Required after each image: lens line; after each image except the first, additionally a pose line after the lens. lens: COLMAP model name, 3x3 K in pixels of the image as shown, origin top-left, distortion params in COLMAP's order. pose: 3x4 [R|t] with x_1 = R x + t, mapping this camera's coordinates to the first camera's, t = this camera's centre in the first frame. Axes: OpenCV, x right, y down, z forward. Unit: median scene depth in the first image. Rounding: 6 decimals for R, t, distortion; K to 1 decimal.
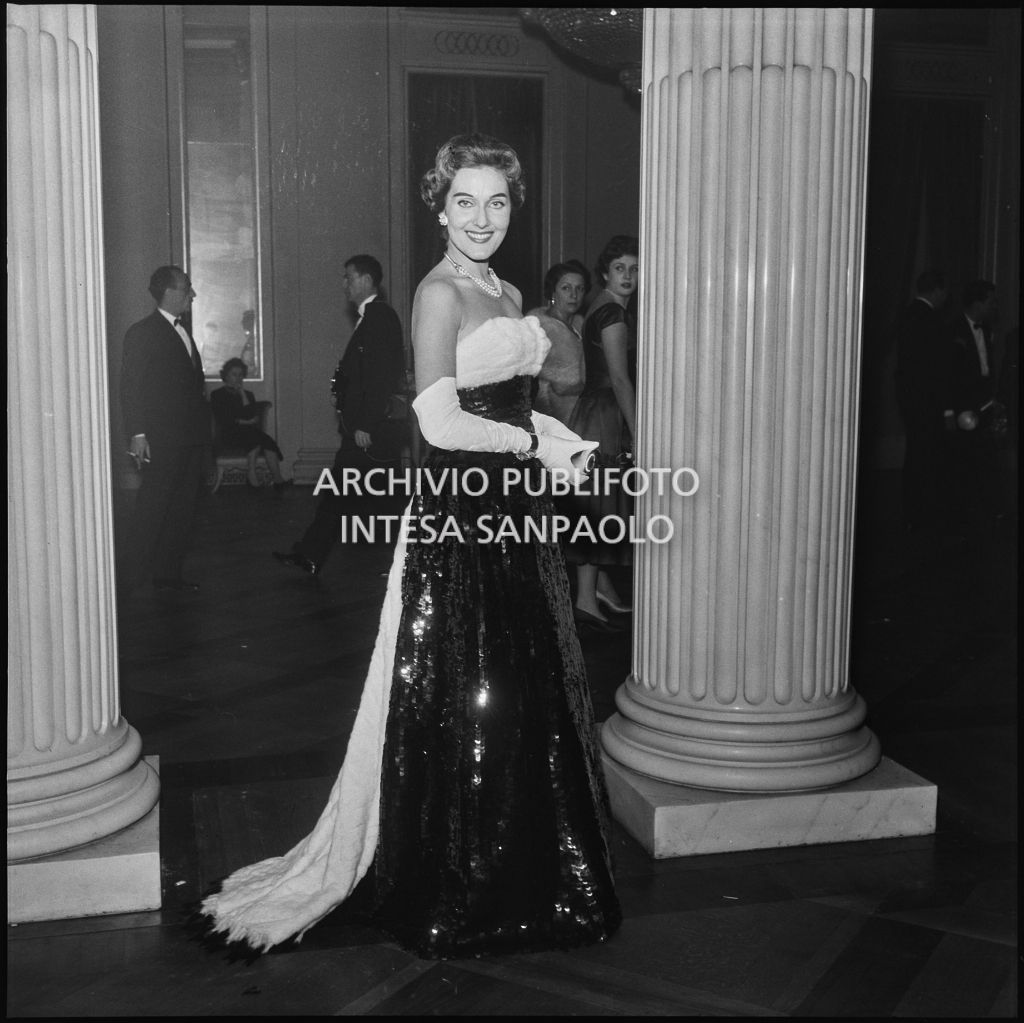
lens RADIAL K [[1384.8, 0, 512.7], [0, 1384.8, 507.2], [0, 0, 1]] dist [0.055520, 0.000000]
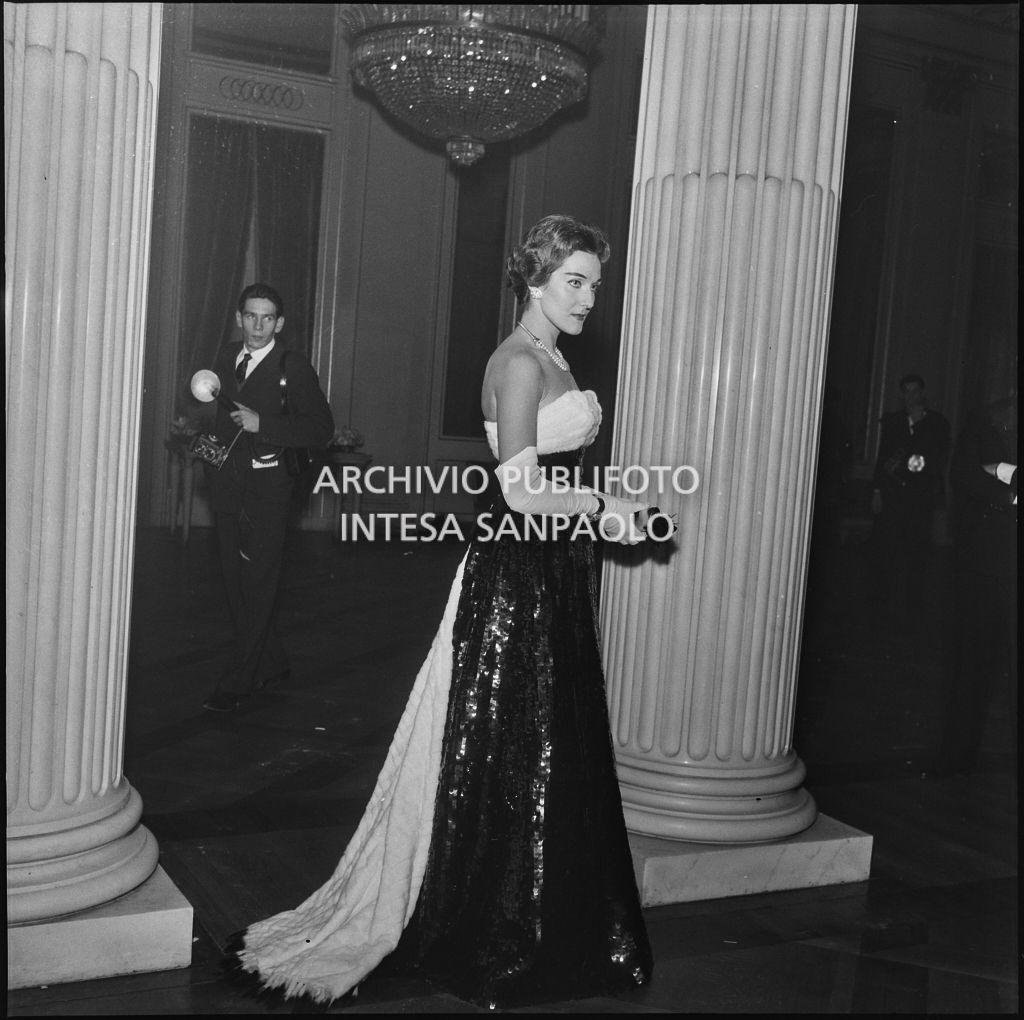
lens RADIAL K [[1384.8, 0, 510.4], [0, 1384.8, 514.5], [0, 0, 1]] dist [0.055520, 0.000000]
pose [[0.972629, 0.047392, 0.227478, -0.245654], [-0.039638, 0.998471, -0.038536, -0.000148], [-0.228956, 0.028465, 0.973020, -0.013322]]
